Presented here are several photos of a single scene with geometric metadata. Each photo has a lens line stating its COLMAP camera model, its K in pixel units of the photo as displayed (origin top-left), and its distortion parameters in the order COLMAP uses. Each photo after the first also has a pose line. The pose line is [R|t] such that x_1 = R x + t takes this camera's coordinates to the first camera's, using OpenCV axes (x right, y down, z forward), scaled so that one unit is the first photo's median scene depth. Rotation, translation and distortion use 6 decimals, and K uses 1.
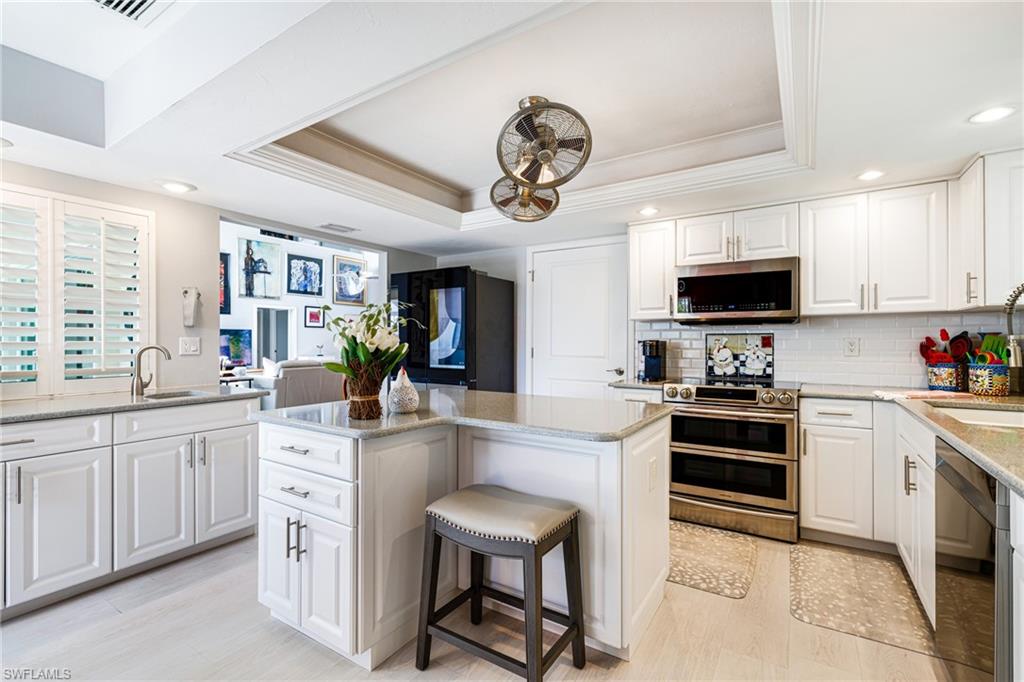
lens RADIAL K [[452.2, 0, 511.4], [0, 452.2, 340.6], [0, 0, 1]] dist [0.000543, 0.000440]
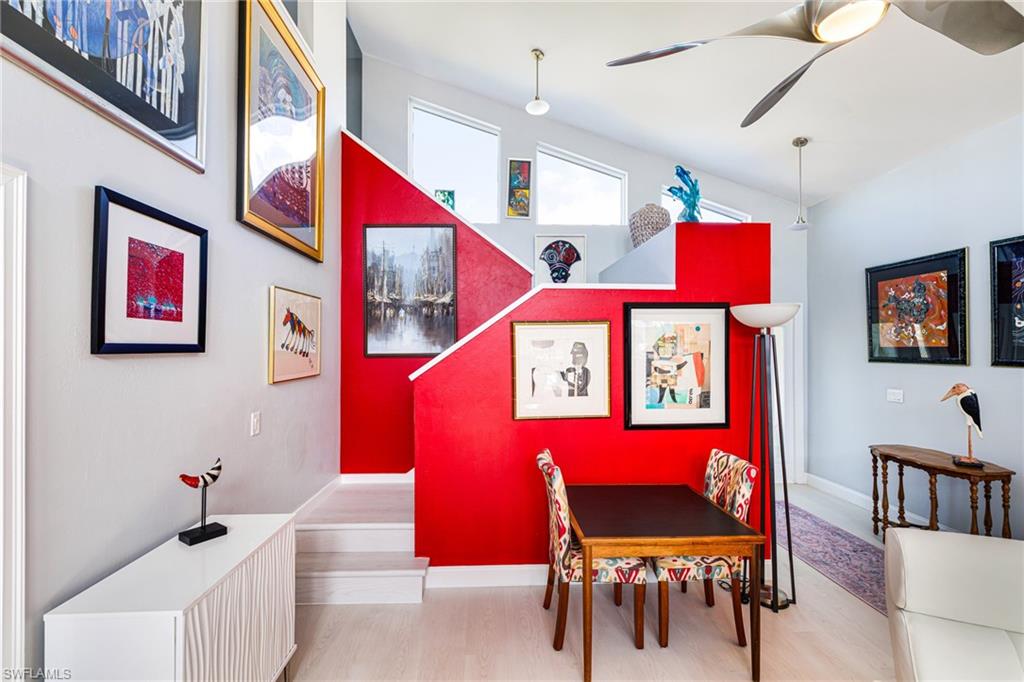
lens RADIAL K [[452.2, 0, 506.6], [0, 452.2, 346.6], [0, 0, 1]] dist [0.000543, 0.000440]
pose [[0.823136, 0.004800, 0.567824, -0.462924], [-0.002984, 0.999987, -0.004128, -0.033368], [-0.567837, 0.001704, 0.823139, 0.886412]]
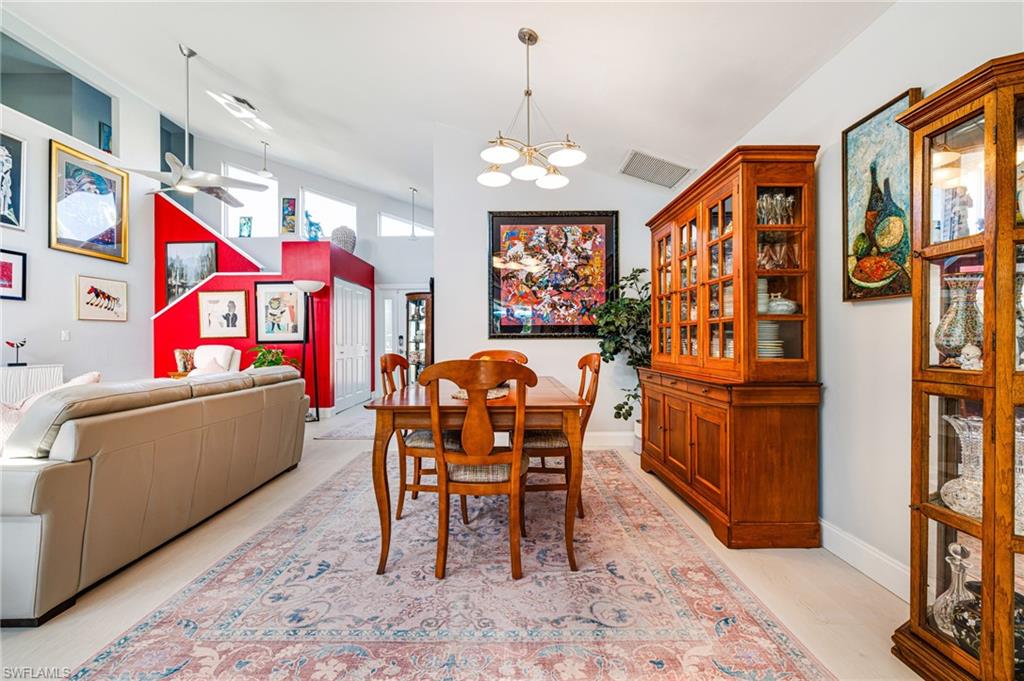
lens RADIAL K [[452.2, 0, 512.6], [0, 452.2, 339.0], [0, 0, 1]] dist [0.000543, 0.000440]
pose [[0.846457, -0.001077, 0.532456, -0.279106], [0.004145, 0.999981, -0.004567, 0.013337], [-0.532441, 0.006073, 0.846445, 0.430945]]
